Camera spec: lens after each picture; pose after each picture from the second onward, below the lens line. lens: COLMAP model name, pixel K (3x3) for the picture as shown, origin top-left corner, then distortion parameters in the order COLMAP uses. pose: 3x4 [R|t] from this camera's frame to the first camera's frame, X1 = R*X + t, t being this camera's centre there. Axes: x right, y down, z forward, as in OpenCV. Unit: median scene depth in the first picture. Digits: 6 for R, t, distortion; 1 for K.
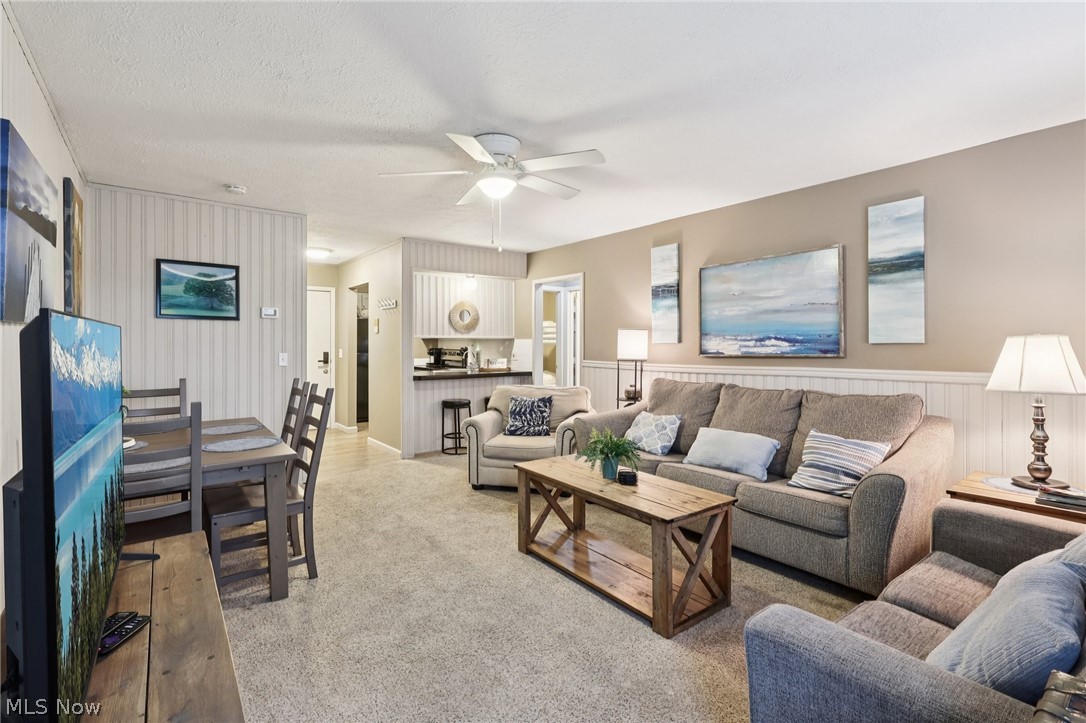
lens RADIAL K [[508.6, 0, 540.3], [0, 508.6, 342.9], [0, 0, 1]] dist [0.001864, -0.000134]
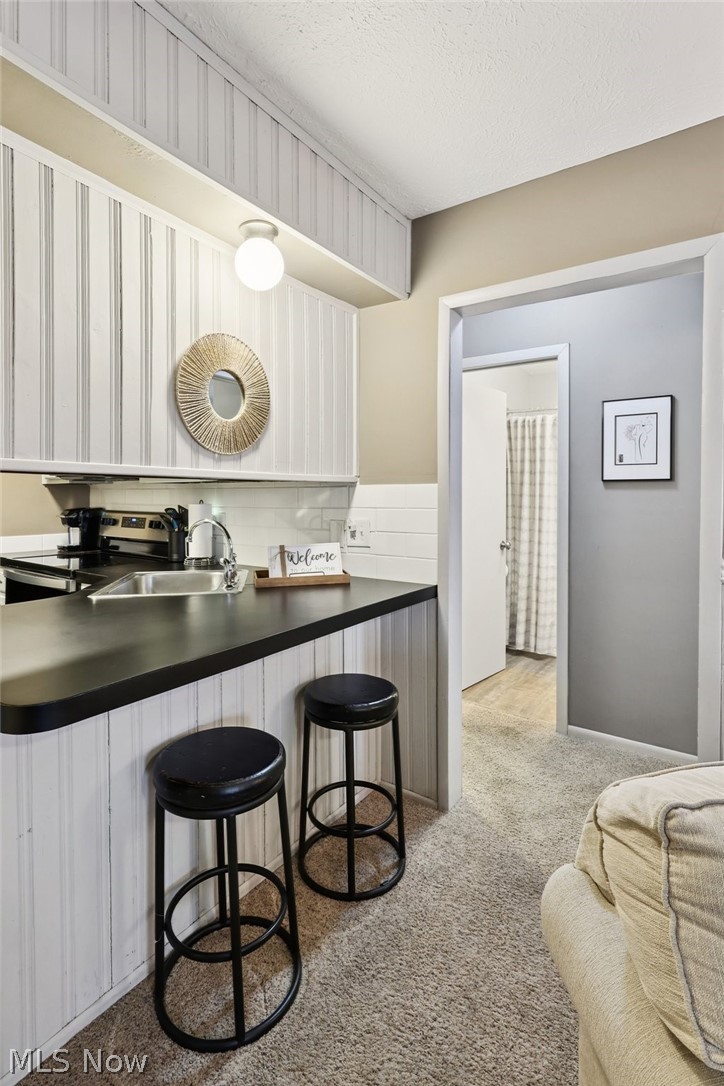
lens RADIAL K [[508.6, 0, 356.6], [0, 508.6, 502.1], [0, 0, 1]] dist [0.001864, -0.000134]
pose [[0.948931, -0.002286, 0.315475, -0.246459], [-0.001008, 0.999947, 0.010278, 0.002118], [-0.315482, -0.010071, 0.948878, 1.056259]]
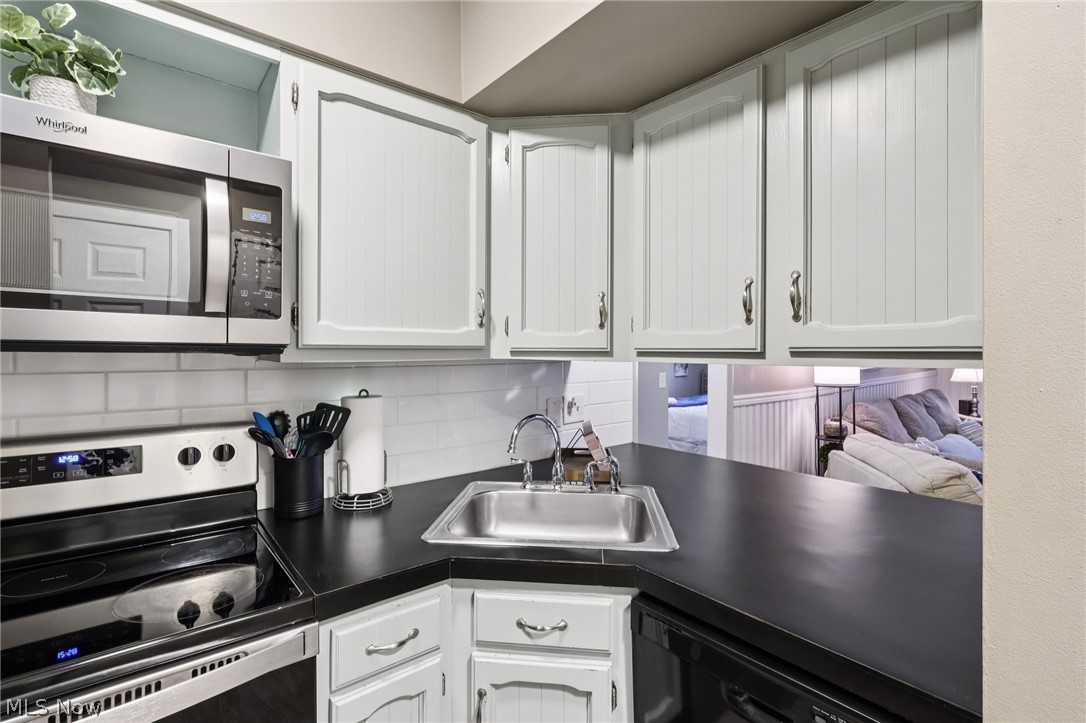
lens RADIAL K [[508.6, 0, 535.1], [0, 508.6, 354.3], [0, 0, 1]] dist [0.001864, -0.000134]
pose [[-0.041885, -0.001753, 0.999121, -0.595010], [0.007940, 0.999966, 0.002087, -0.017610], [-0.999091, 0.008020, -0.041870, 1.615922]]
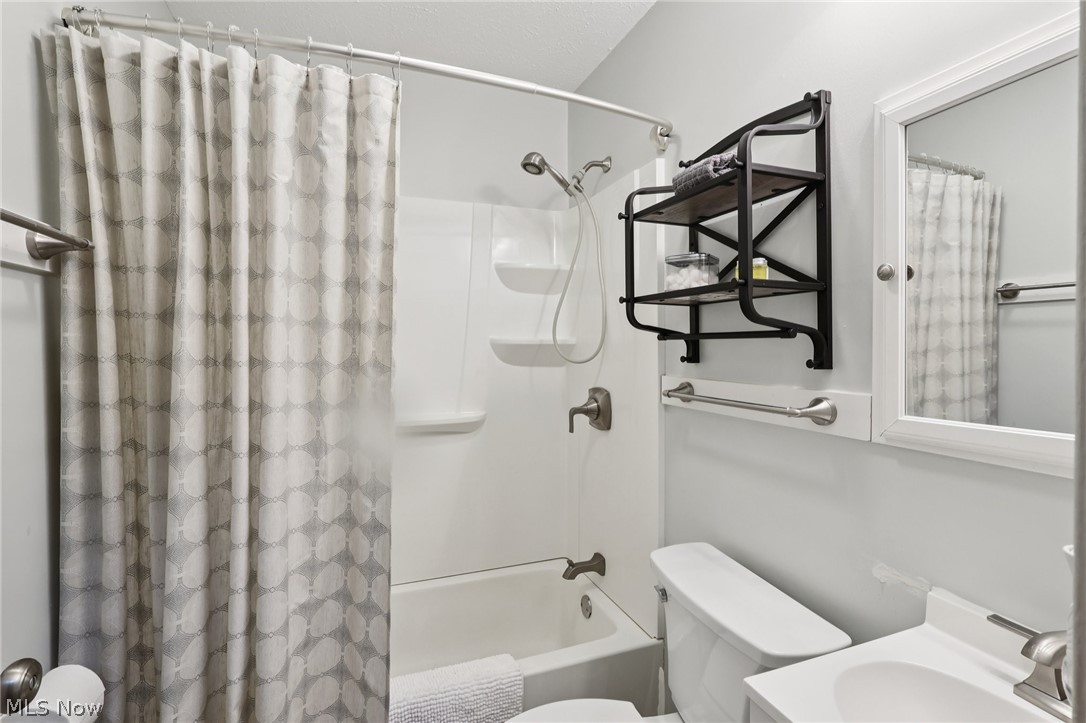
lens RADIAL K [[508.6, 0, 540.4], [0, 508.6, 356.4], [0, 0, 1]] dist [0.001864, -0.000134]
pose [[0.261478, -0.014597, 0.965099, 0.165676], [0.010675, 0.999868, 0.012231, -0.004933], [-0.965150, 0.007104, 0.261599, 1.636443]]
